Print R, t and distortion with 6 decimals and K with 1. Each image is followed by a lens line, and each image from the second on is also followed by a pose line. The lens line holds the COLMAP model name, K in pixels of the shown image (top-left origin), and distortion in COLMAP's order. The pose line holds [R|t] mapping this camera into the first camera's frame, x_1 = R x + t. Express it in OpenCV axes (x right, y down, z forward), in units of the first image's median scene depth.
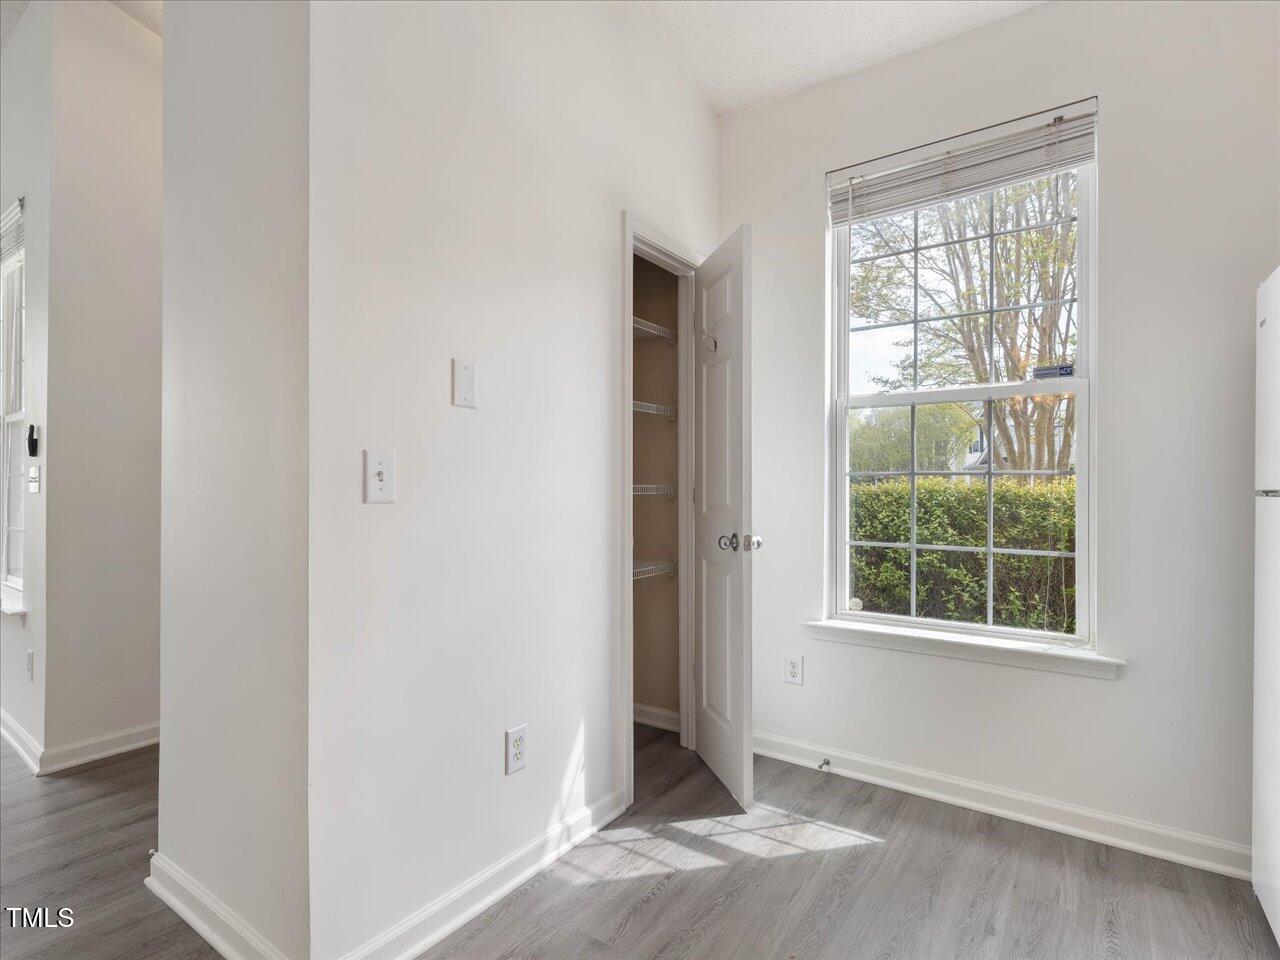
lens RADIAL K [[633.3, 0, 641.4], [0, 633.3, 485.3], [0, 0, 1]] dist [-0.018896, 0.001586]
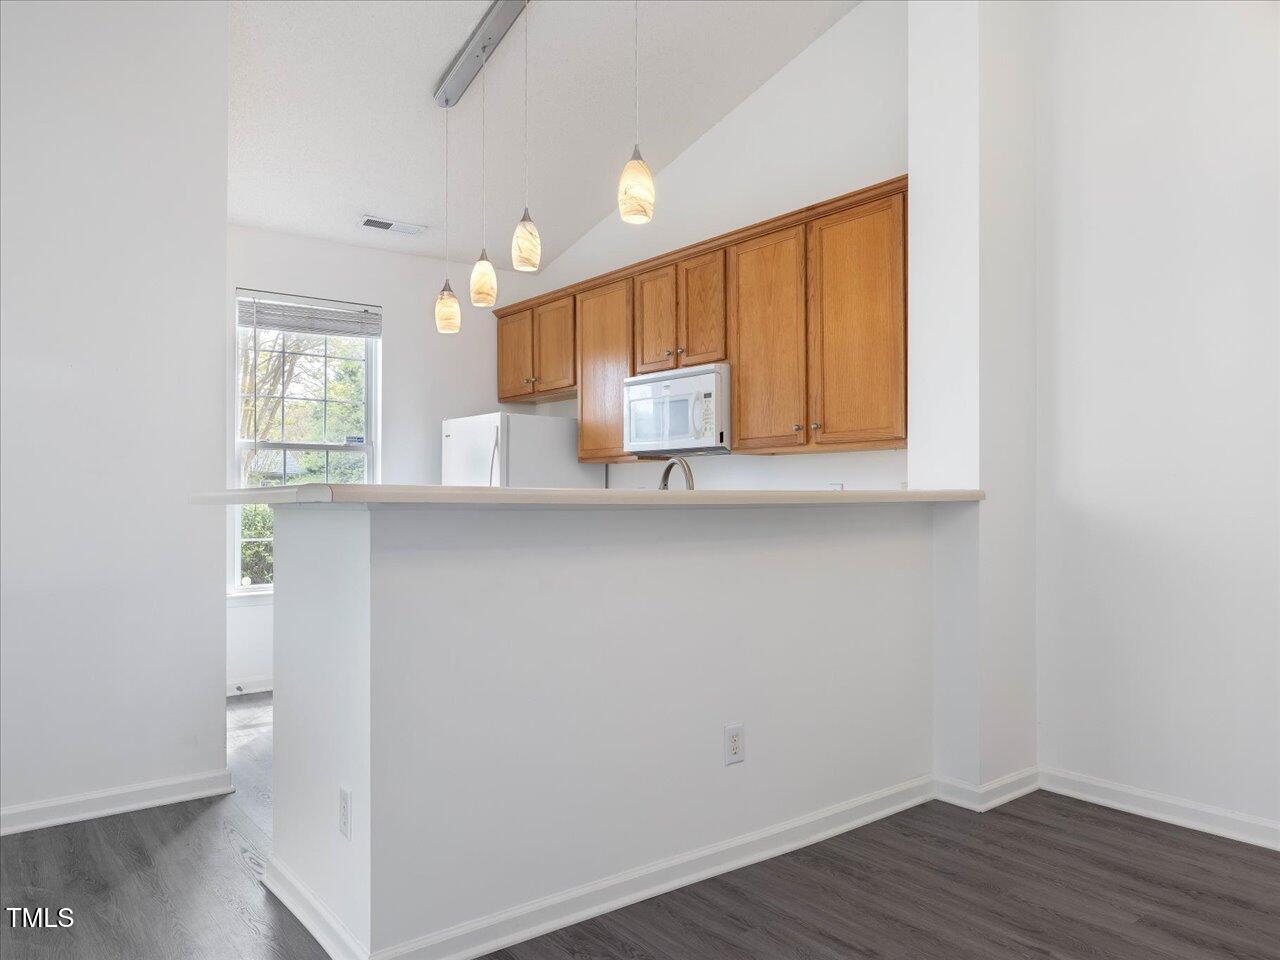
lens RADIAL K [[904.7, 0, 628.7], [0, 904.7, 492.0], [0, 0, 1]] dist [-0.022903, 0.001370]
pose [[0.282836, 0.002522, 0.959165, -1.693405], [-0.003446, 0.999993, -0.001614, -0.025010], [-0.959162, -0.002849, 0.282843, -0.540264]]
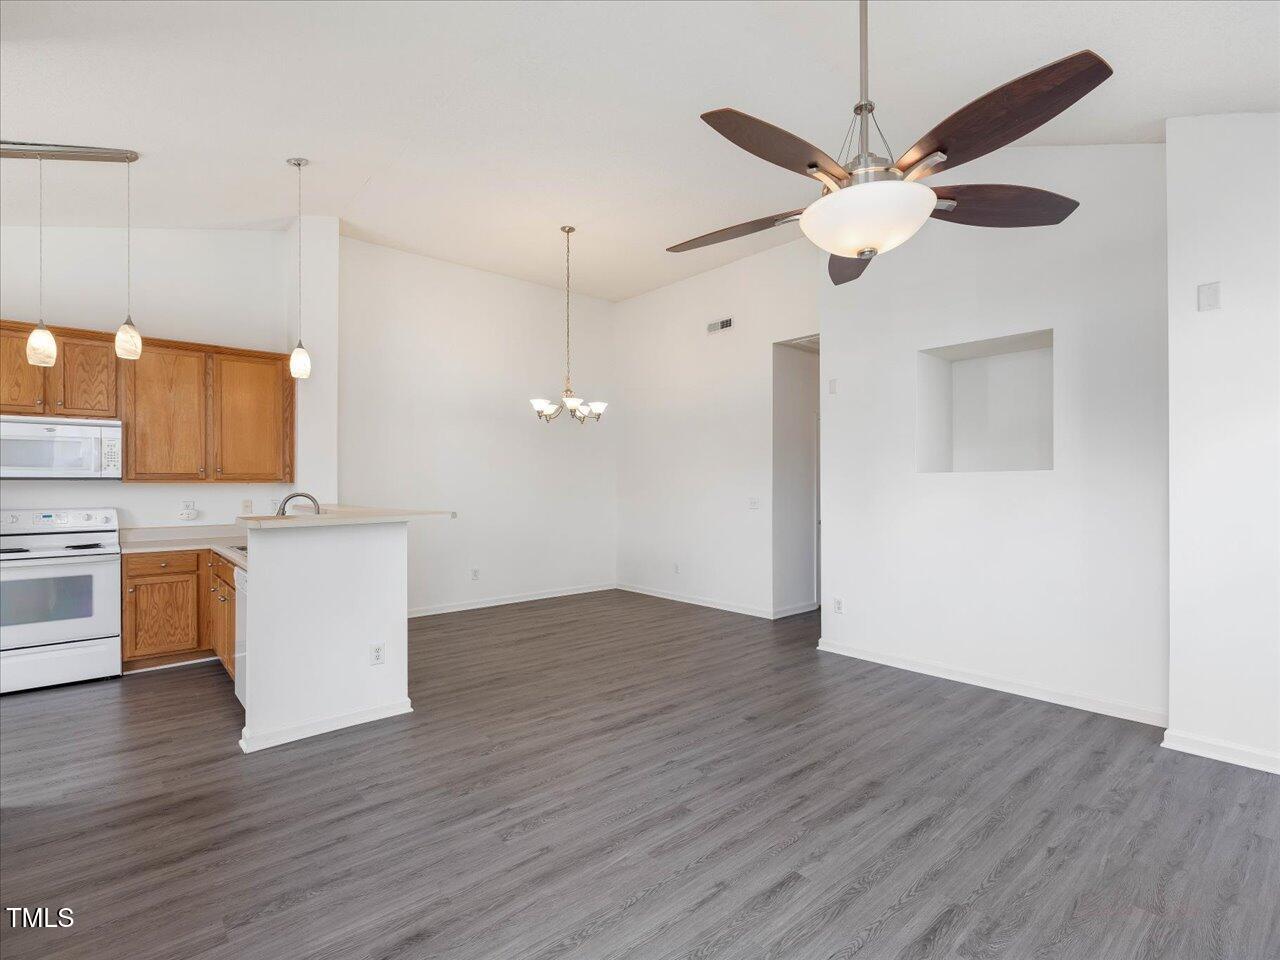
lens RADIAL K [[603.1, 0, 653.2], [0, 603.1, 483.2], [0, 0, 1]] dist [-0.003750, 0.000400]
pose [[-0.981241, 0.001267, 0.192780, -1.802911], [-0.000122, 0.999974, -0.007193, -0.099268], [-0.192785, -0.007082, -0.981216, 1.475772]]
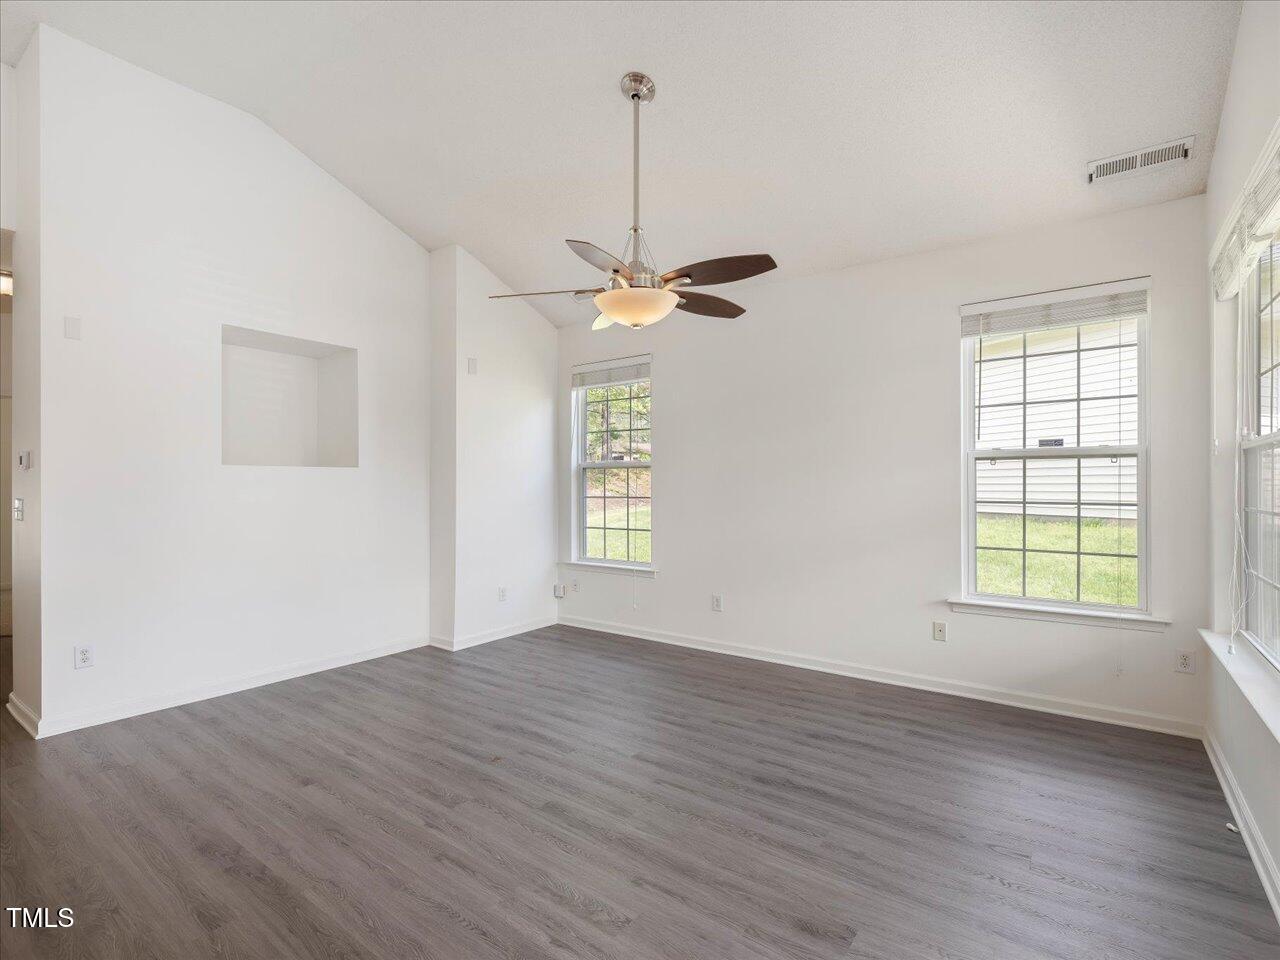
lens RADIAL K [[603.1, 0, 634.1], [0, 603.1, 485.8], [0, 0, 1]] dist [-0.003750, 0.000400]
pose [[-0.009207, -0.002602, -0.999954, -0.577877], [0.005551, 0.999981, -0.002653, -0.076766], [0.999942, -0.005575, -0.009192, 0.551757]]
